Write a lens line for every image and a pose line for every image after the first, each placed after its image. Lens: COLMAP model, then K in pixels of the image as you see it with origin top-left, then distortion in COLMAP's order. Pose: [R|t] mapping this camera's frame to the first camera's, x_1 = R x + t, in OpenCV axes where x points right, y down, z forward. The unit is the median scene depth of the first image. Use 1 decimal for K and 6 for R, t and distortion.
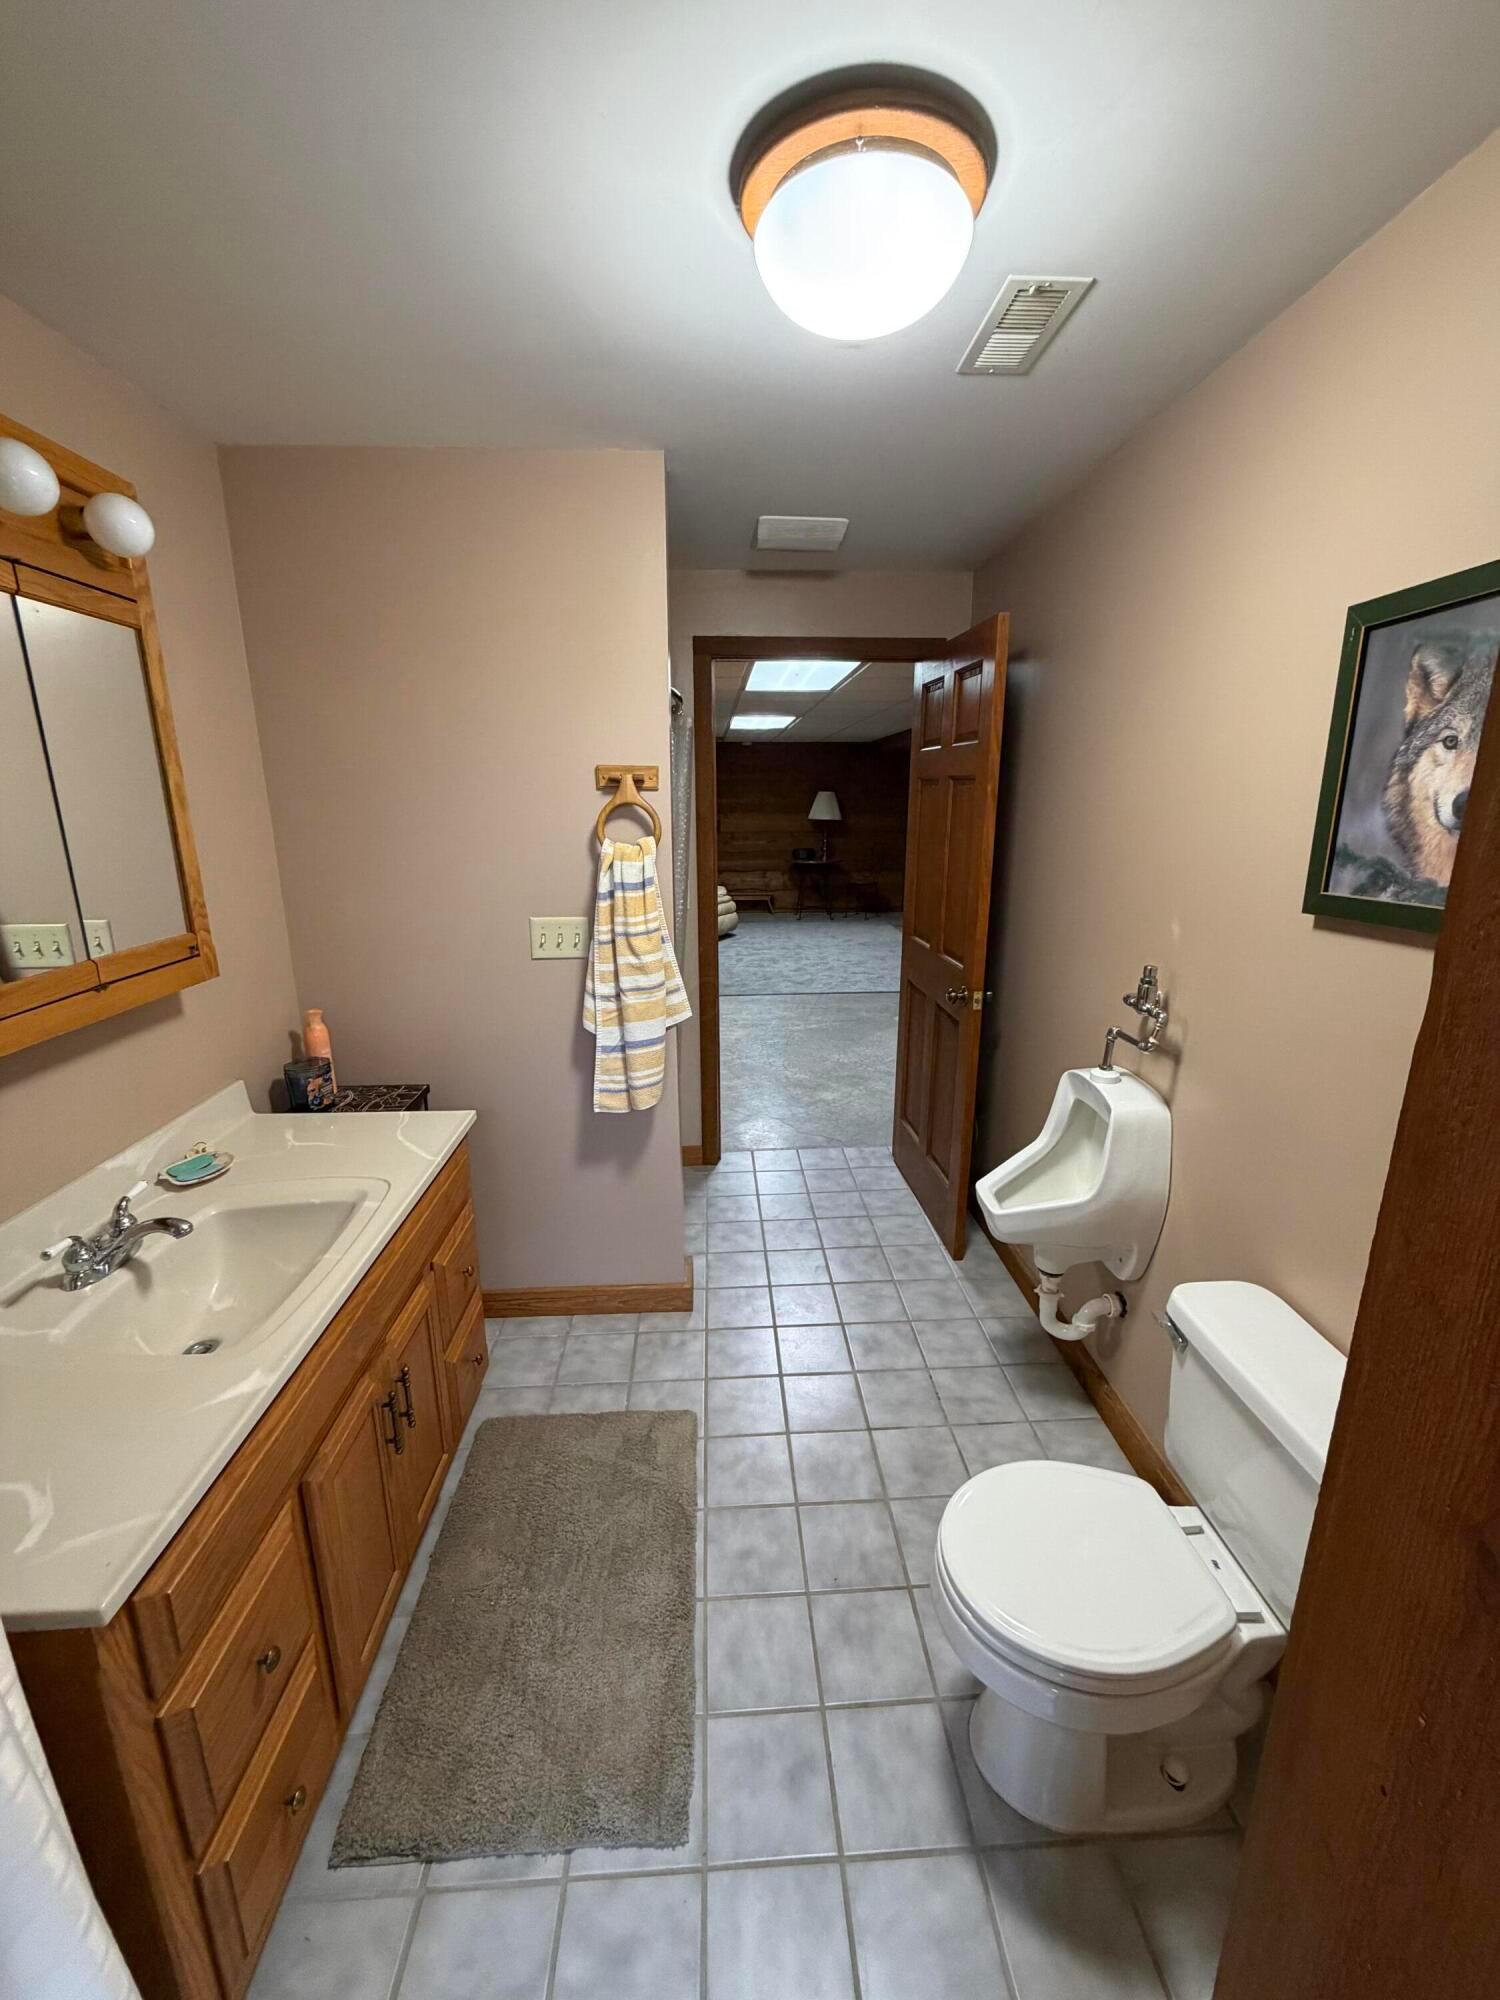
lens RADIAL K [[797.8, 0, 752.4], [0, 797.8, 999.0], [0, 0, 1]] dist [-0.002380, 0.000860]
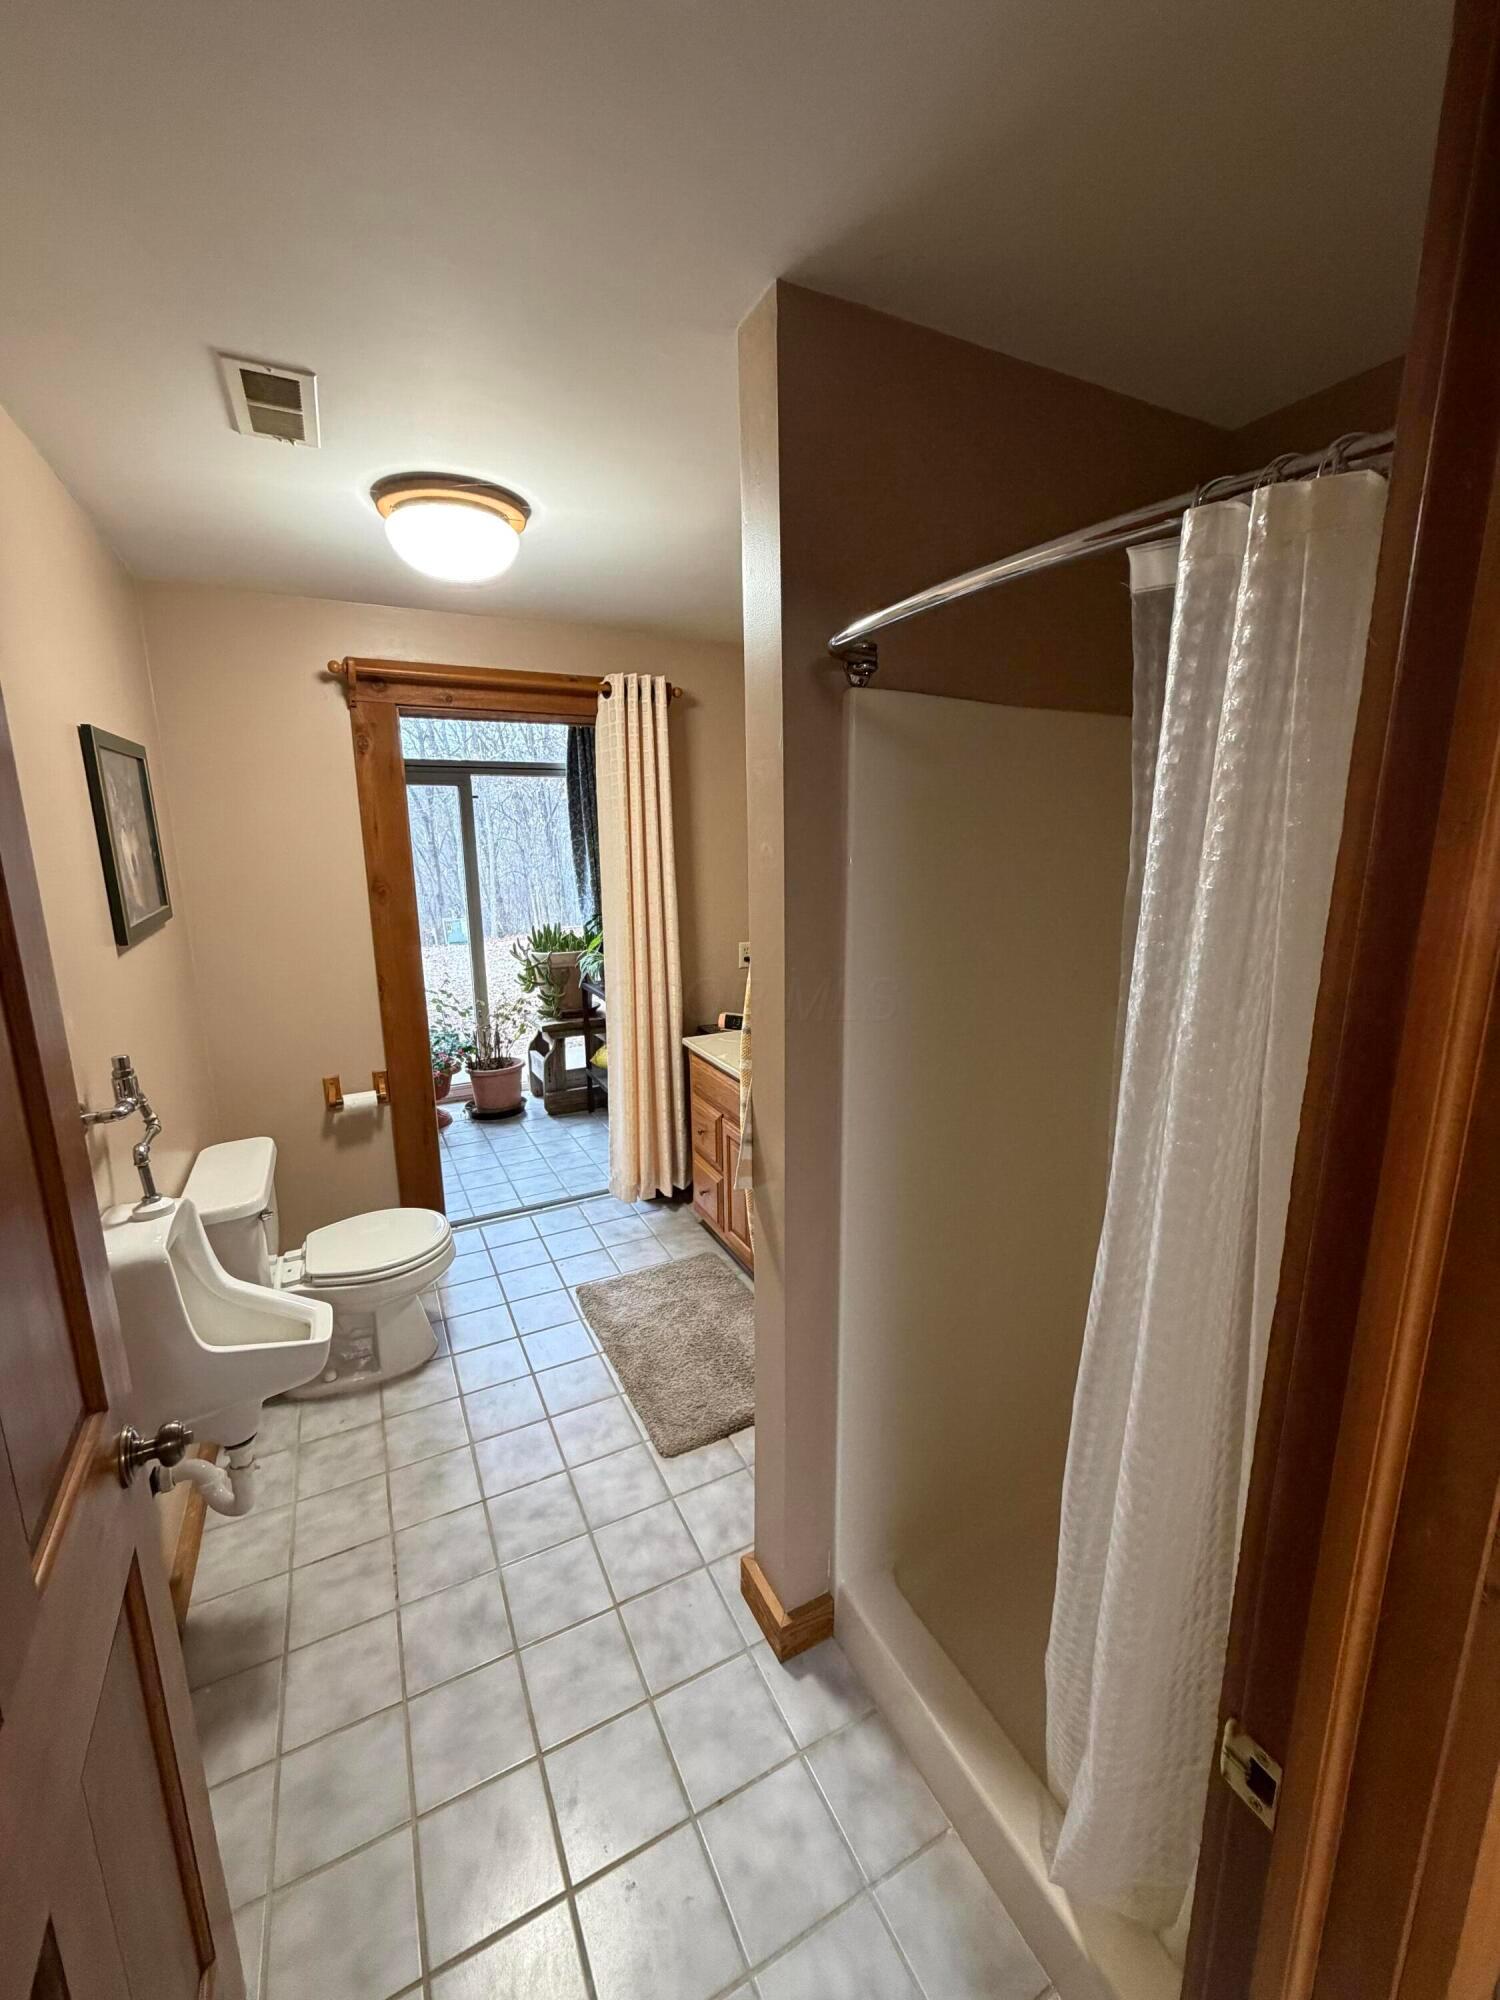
lens RADIAL K [[797.8, 0, 748.1], [0, 797.8, 999.3], [0, 0, 1]] dist [-0.002380, 0.000860]
pose [[-0.915912, 0.093334, -0.390377, 0.164534], [-0.083505, 0.906998, 0.412772, -0.414655], [0.392597, 0.410661, -0.822937, 1.588764]]
